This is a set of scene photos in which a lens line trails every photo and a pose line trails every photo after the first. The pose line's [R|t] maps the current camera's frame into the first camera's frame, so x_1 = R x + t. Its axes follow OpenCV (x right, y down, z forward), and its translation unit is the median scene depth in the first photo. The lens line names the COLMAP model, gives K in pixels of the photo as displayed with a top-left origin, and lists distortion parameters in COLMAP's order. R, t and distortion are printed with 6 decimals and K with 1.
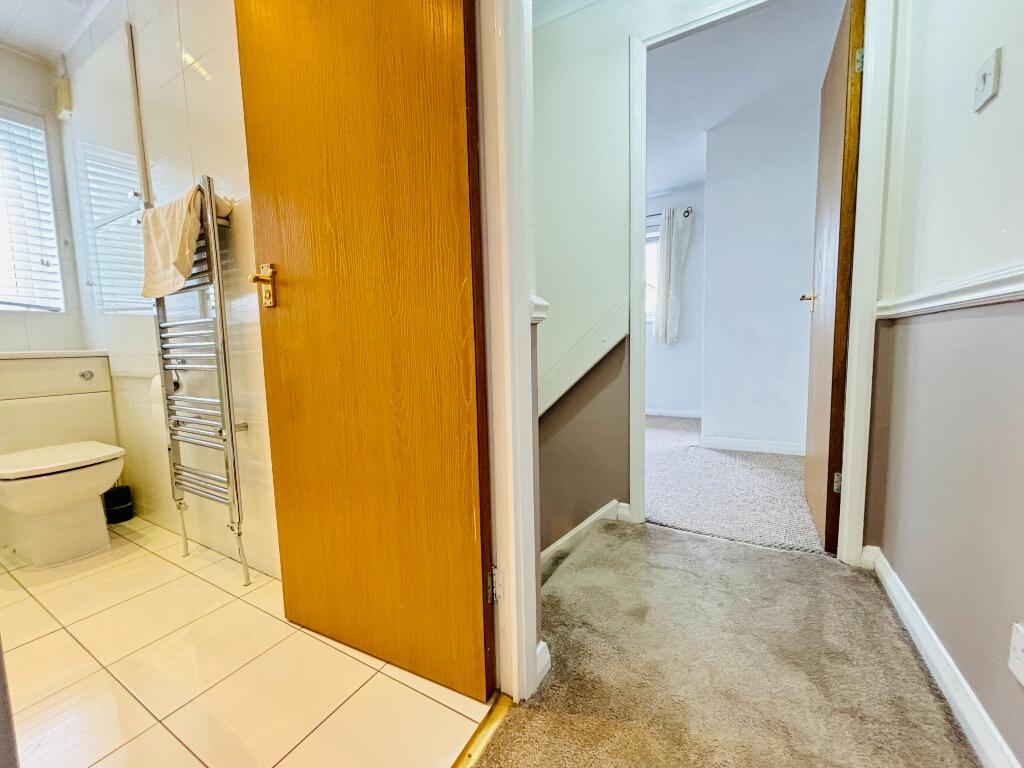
lens RADIAL K [[416.7, 0, 518.5], [0, 416.7, 383.4], [0, 0, 1]] dist [-0.003065, 0.001741]
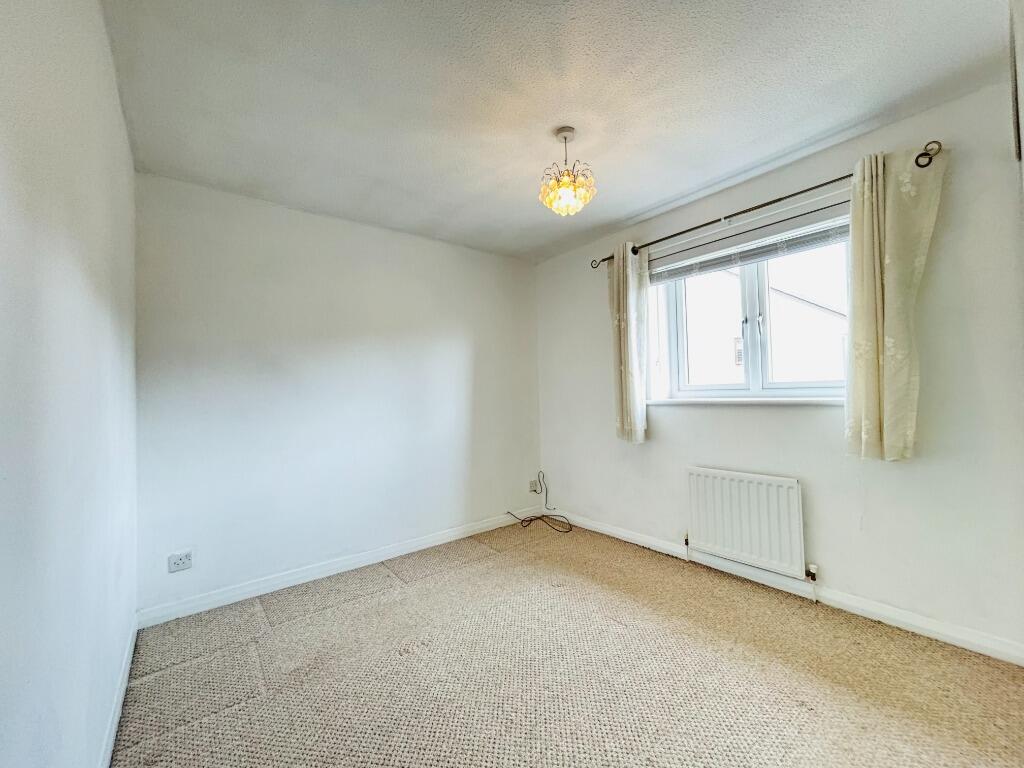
lens RADIAL K [[416.7, 0, 507.2], [0, 416.7, 384.5], [0, 0, 1]] dist [-0.003065, 0.001741]
pose [[0.921395, -0.003487, -0.388612, 0.170977], [-0.049001, 0.990937, -0.125072, -0.102715], [0.385526, 0.134283, 0.912873, 0.467249]]
